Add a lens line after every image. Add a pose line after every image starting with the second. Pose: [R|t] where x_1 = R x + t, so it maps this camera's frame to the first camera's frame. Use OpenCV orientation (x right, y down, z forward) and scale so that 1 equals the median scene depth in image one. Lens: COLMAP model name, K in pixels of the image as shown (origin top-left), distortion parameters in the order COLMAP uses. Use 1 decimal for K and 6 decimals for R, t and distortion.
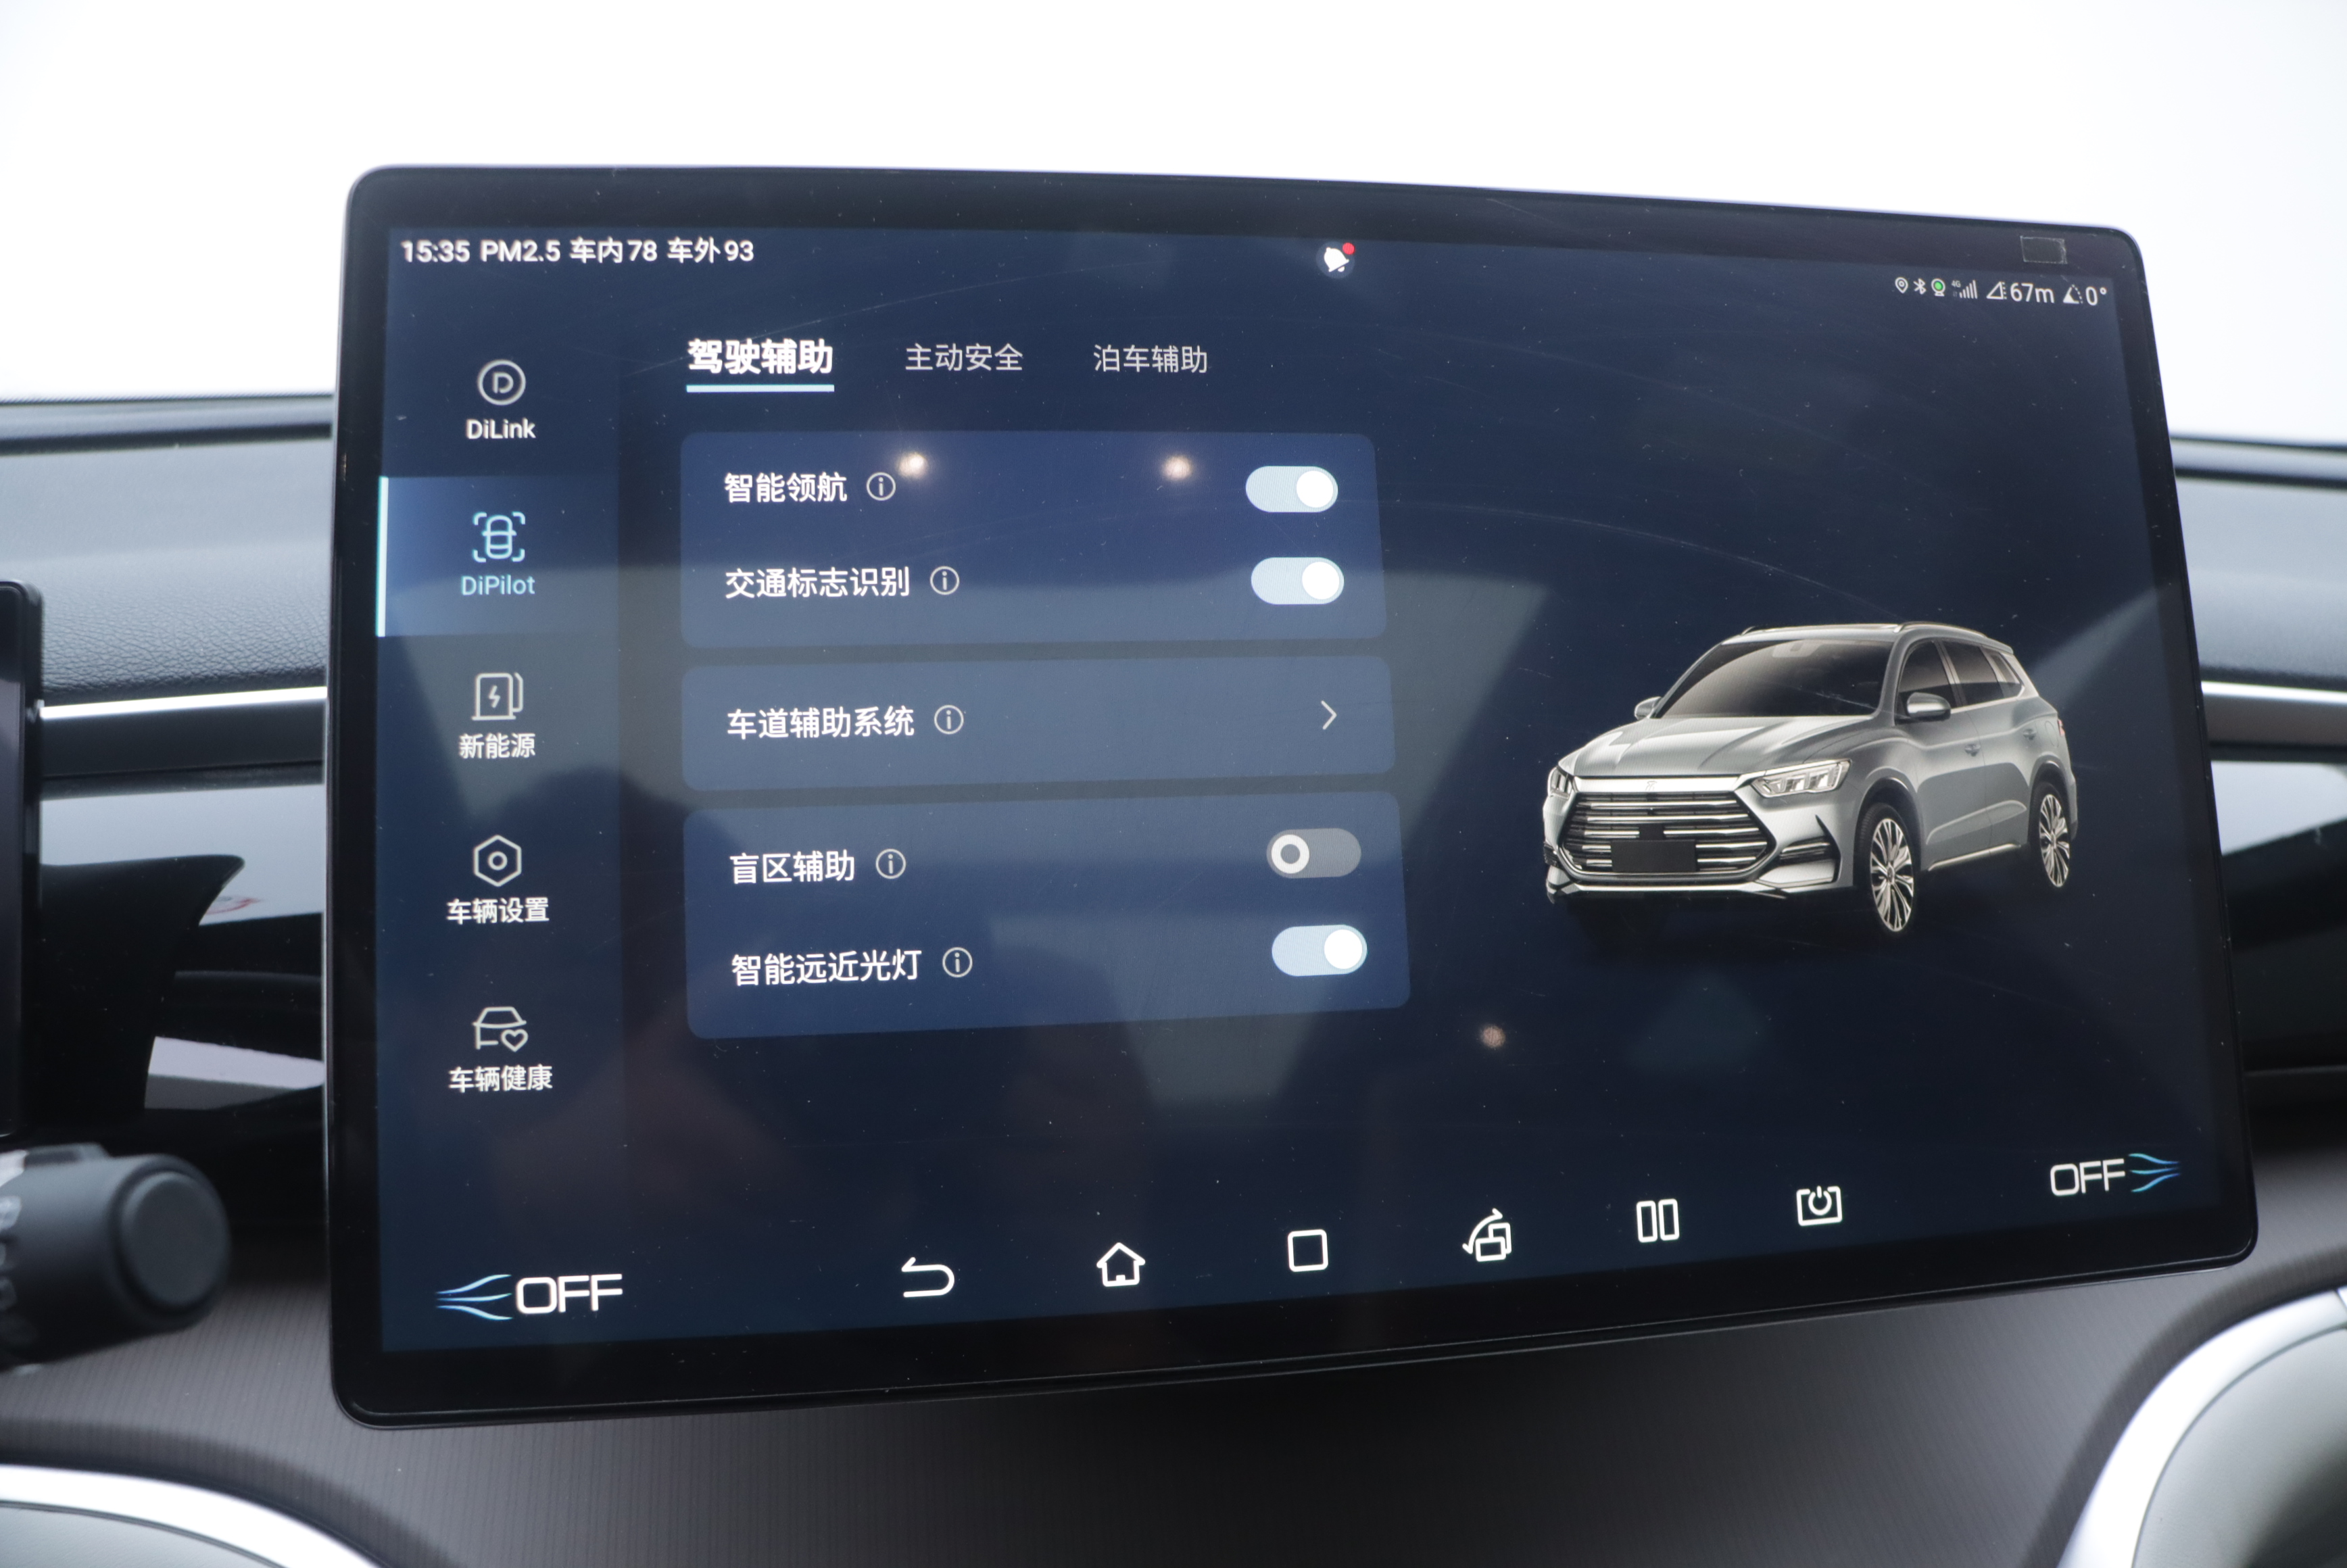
lens RADIAL K [[1882.8, 0, 1173.5], [0, 1882.8, 784.0], [0, 0, 1]] dist [-0.189527, 0.130316]
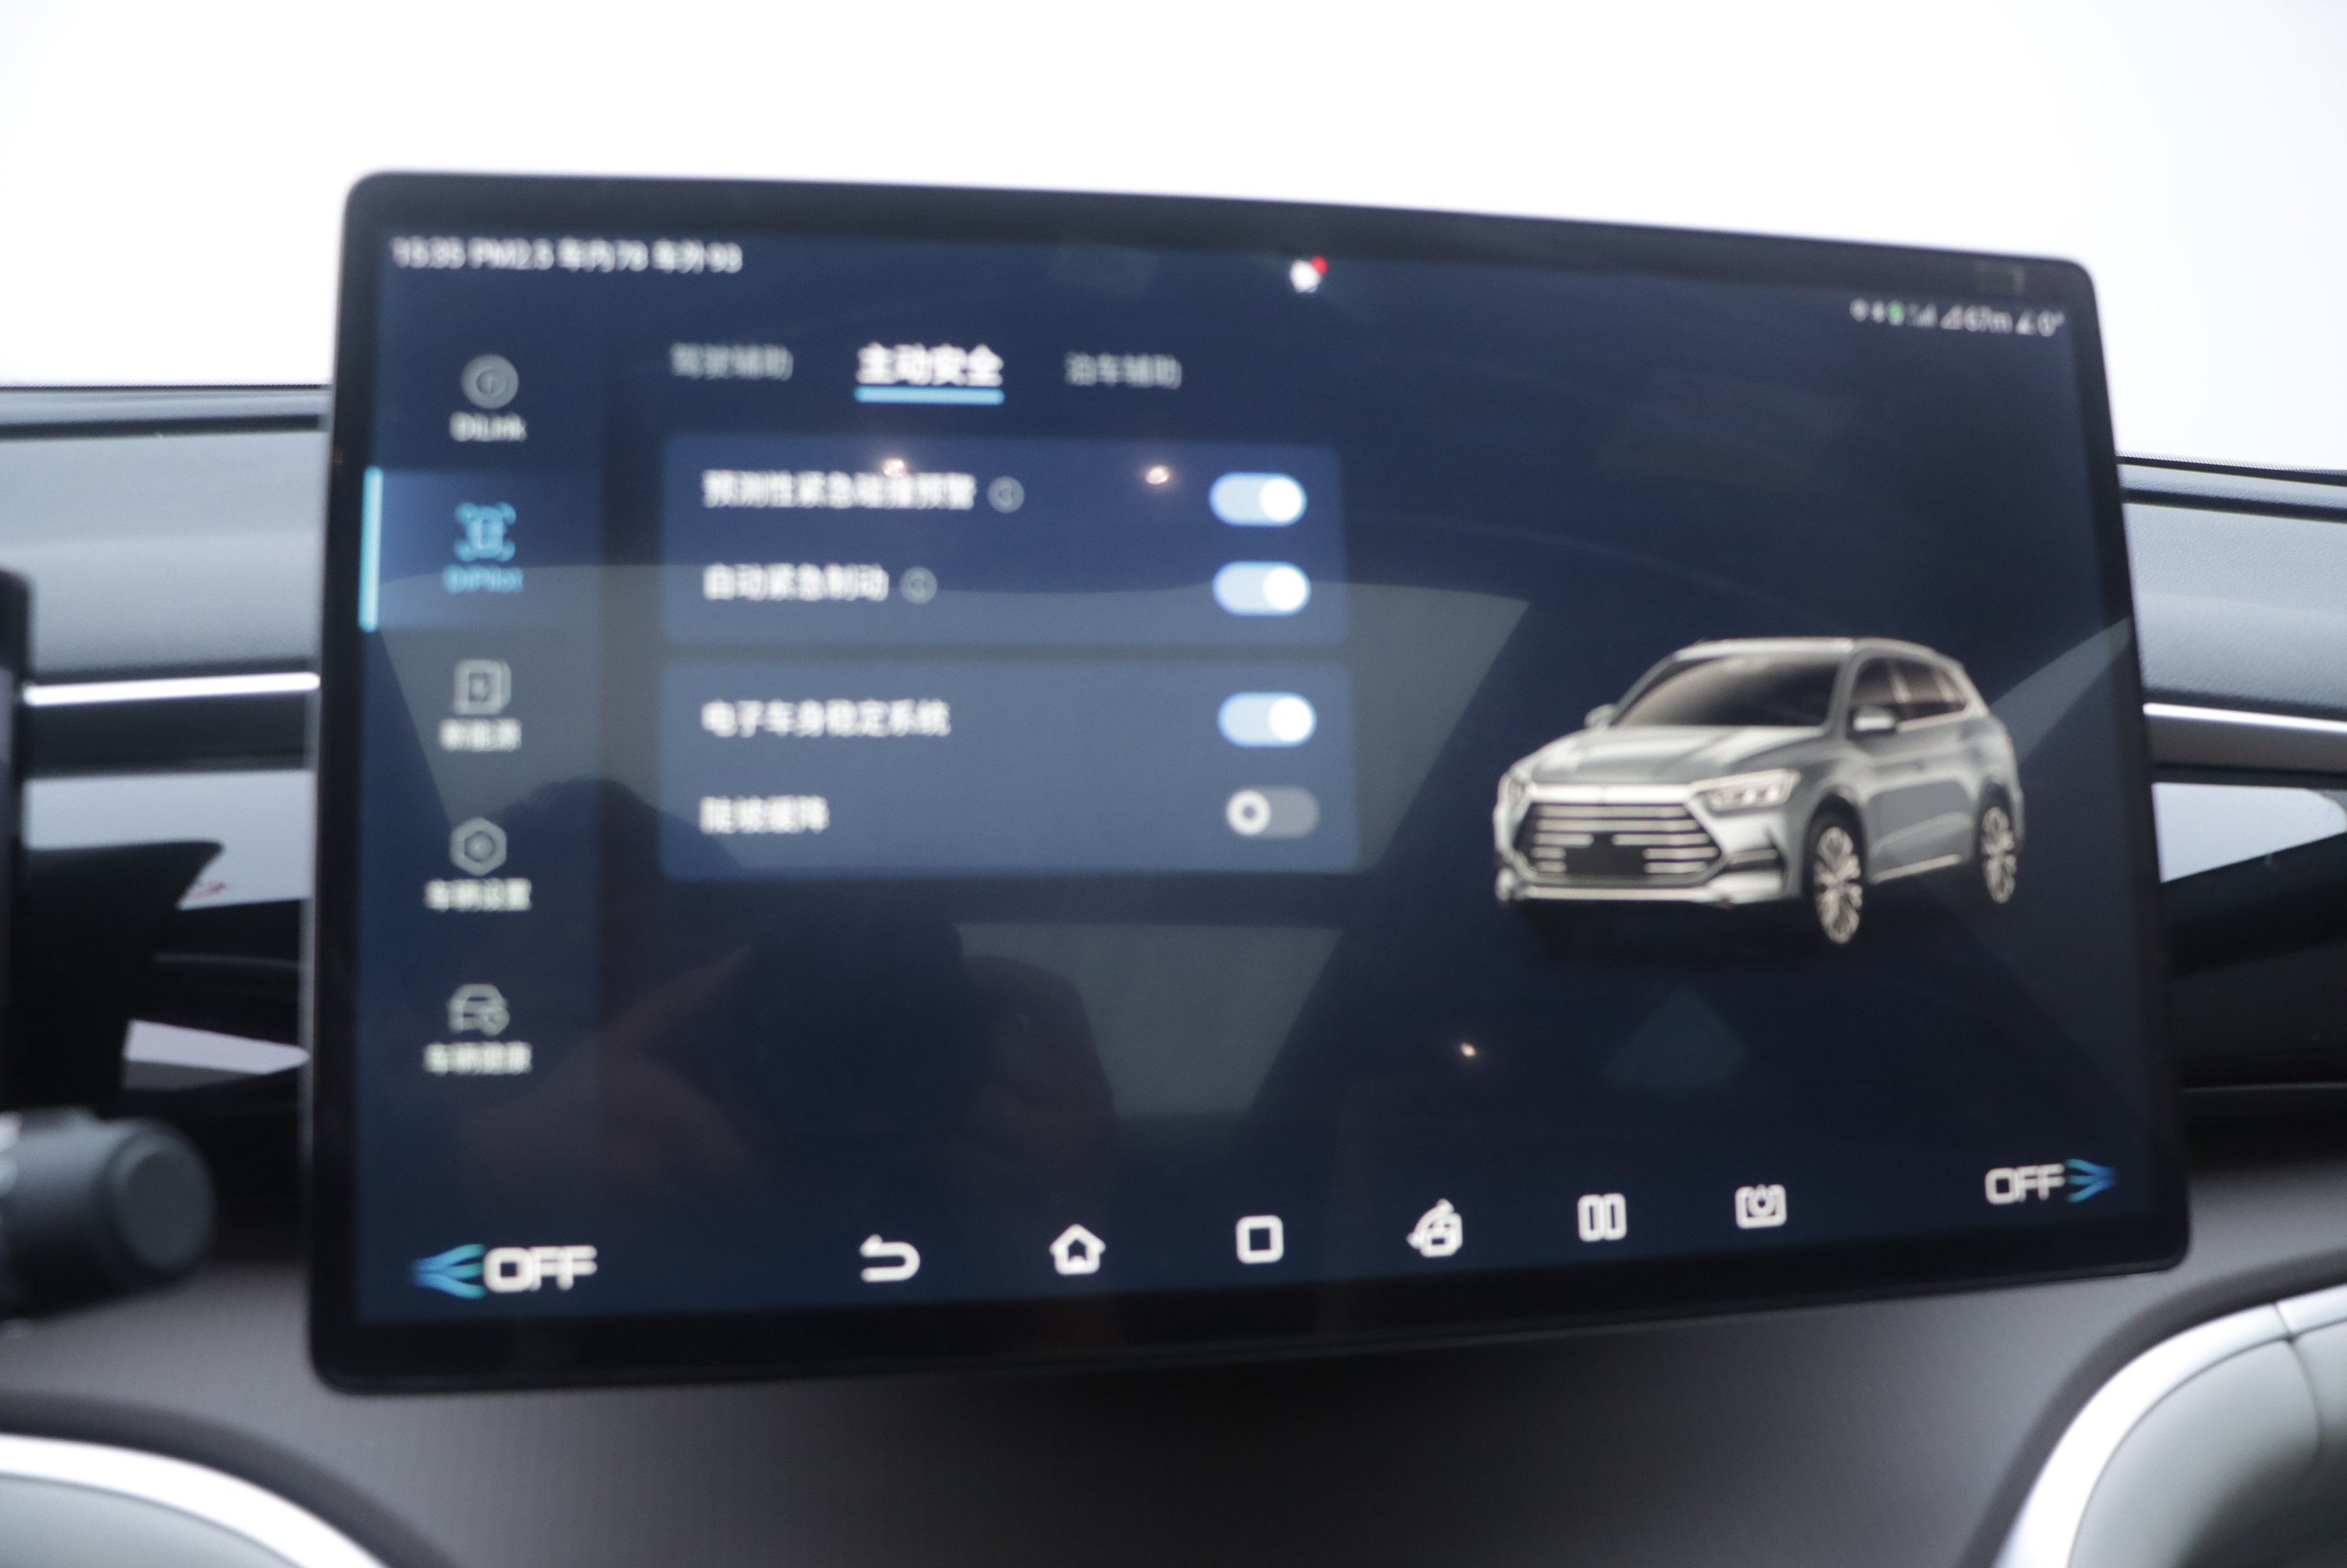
lens RADIAL K [[1894.0, 0, 1173.5], [0, 1894.0, 784.0], [0, 0, 1]] dist [-0.178886, 0.118166]
pose [[0.999817, 0.017417, 0.007888, 0.011045], [-0.017379, 0.999837, -0.004853, 0.004500], [-0.007971, 0.004715, 0.999957, -0.035459]]
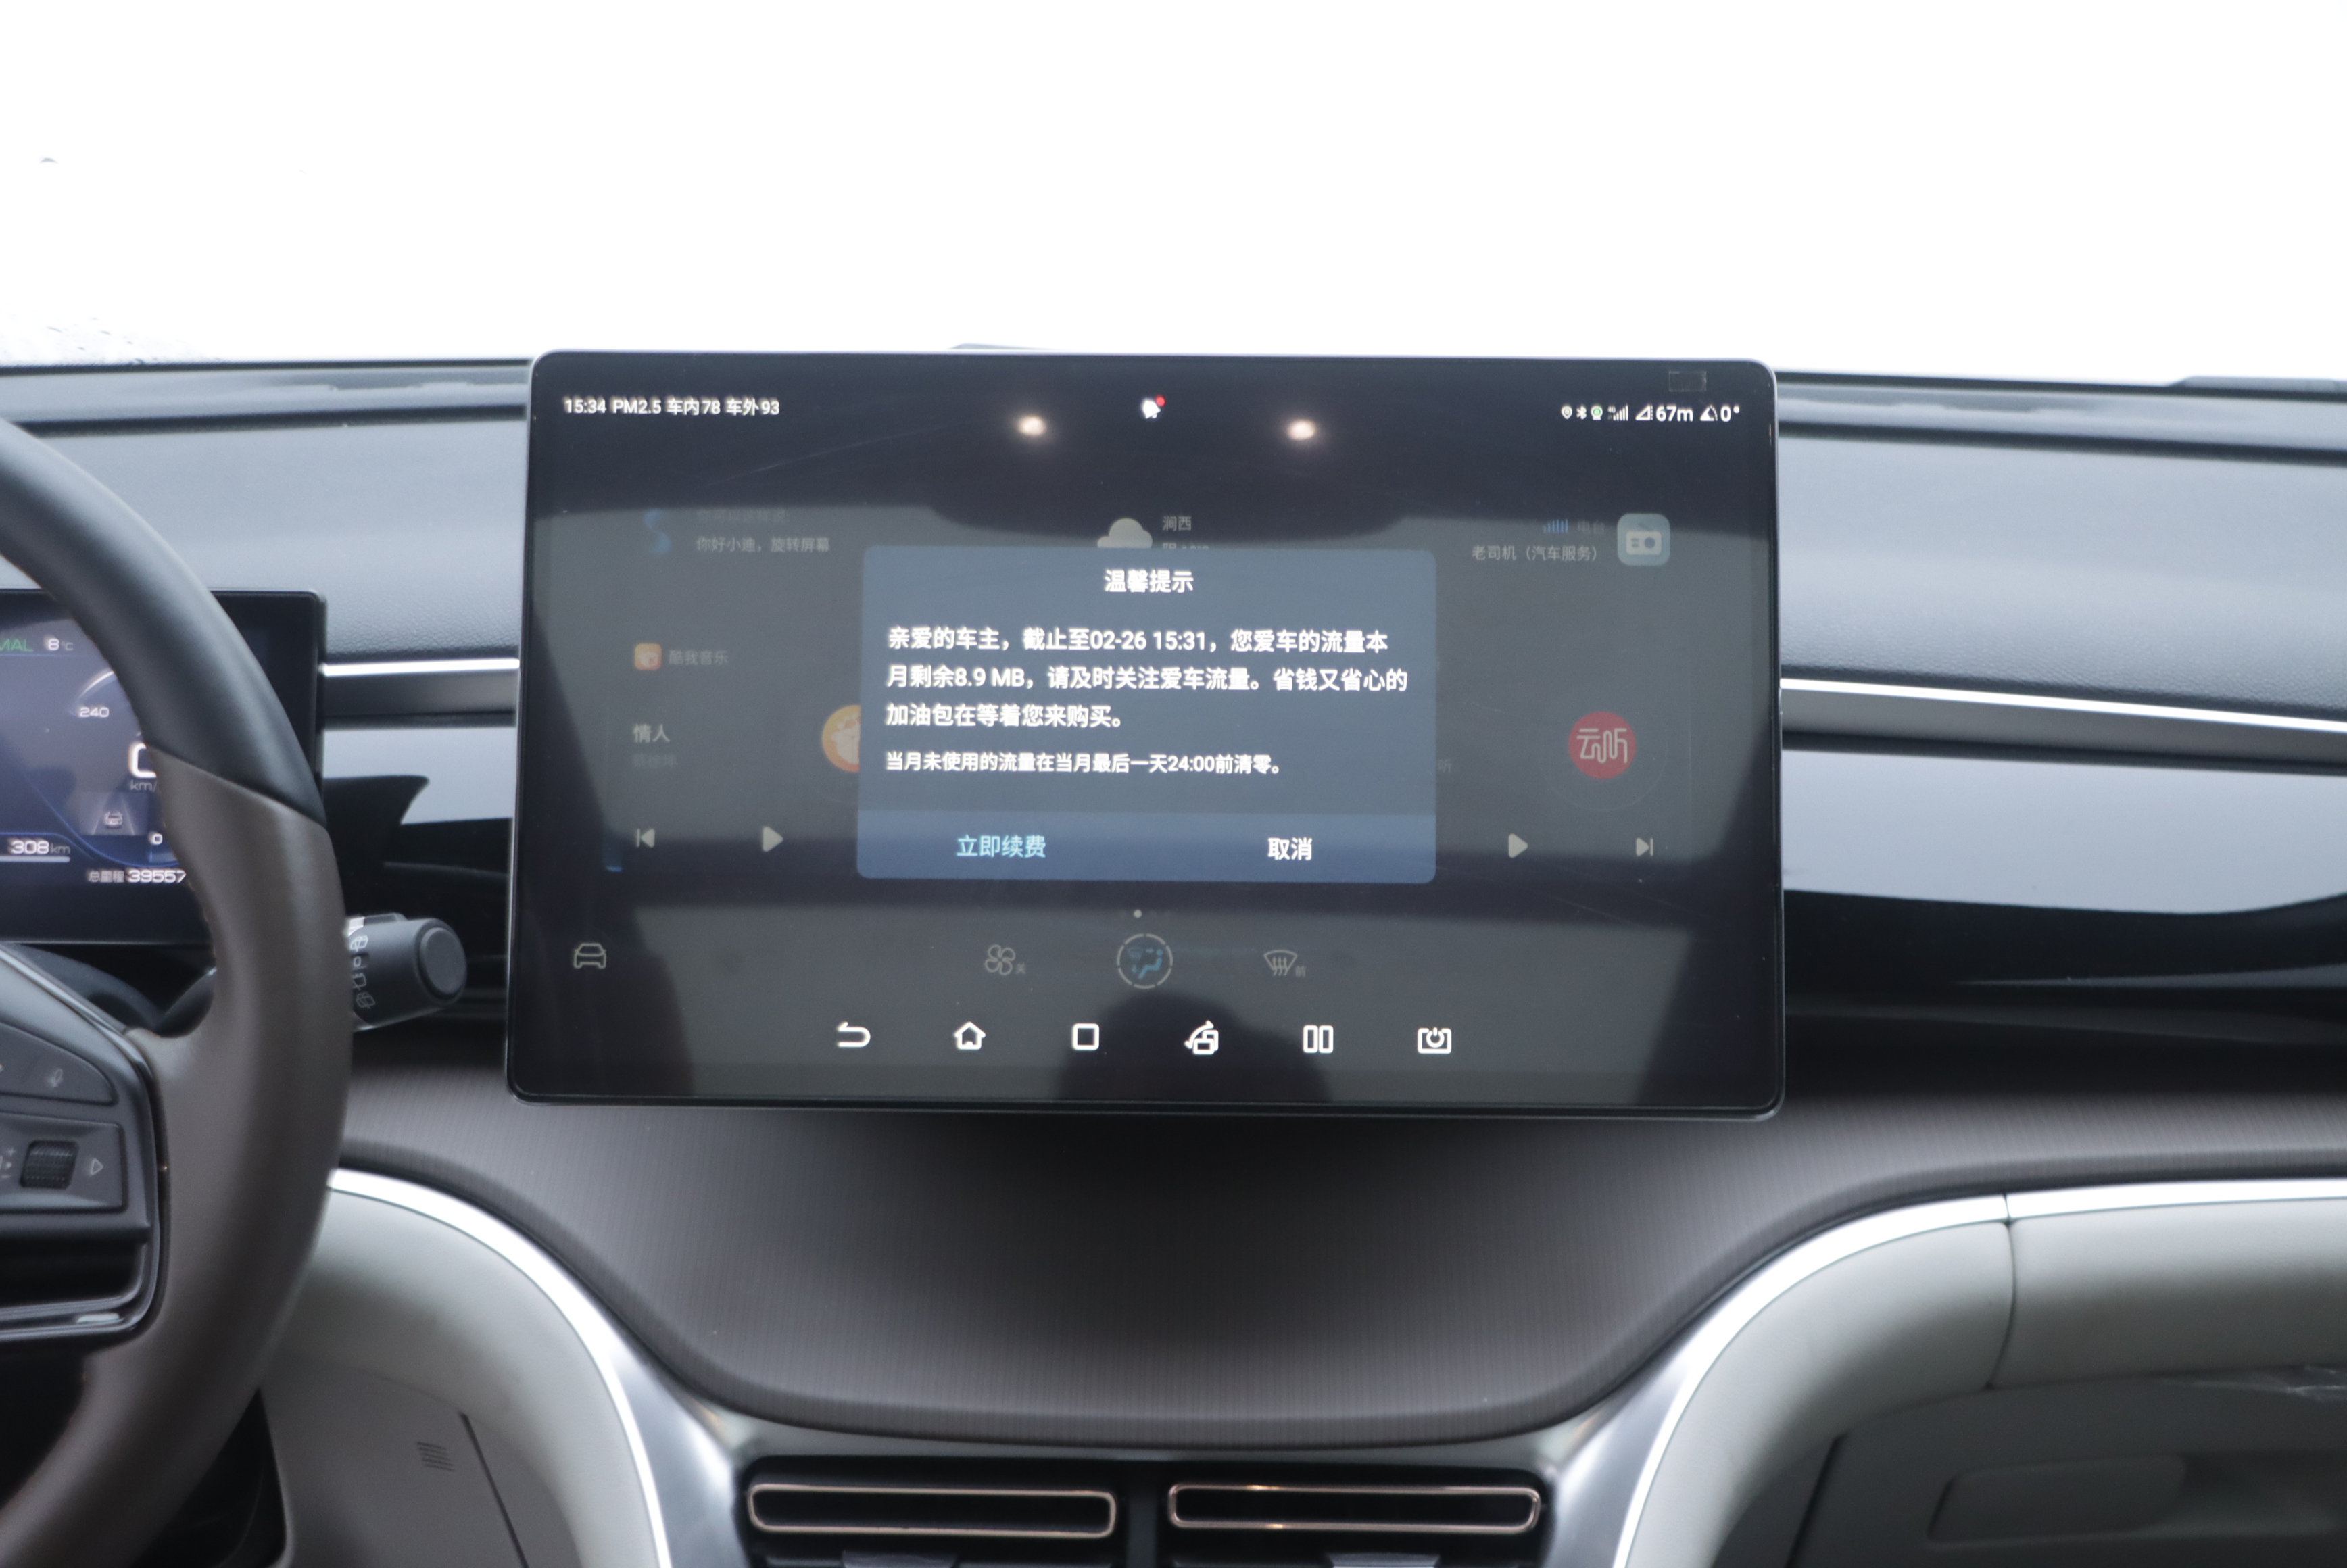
lens RADIAL K [[3499.2, 0, 1167.7], [0, 3499.2, 809.5], [0, 0, 1]] dist [0.014052, -0.043667]
pose [[0.979959, 0.038354, -0.195472, 0.690478], [-0.034775, 0.999159, 0.021712, -0.015768], [0.196141, -0.014479, 0.980469, -1.869307]]
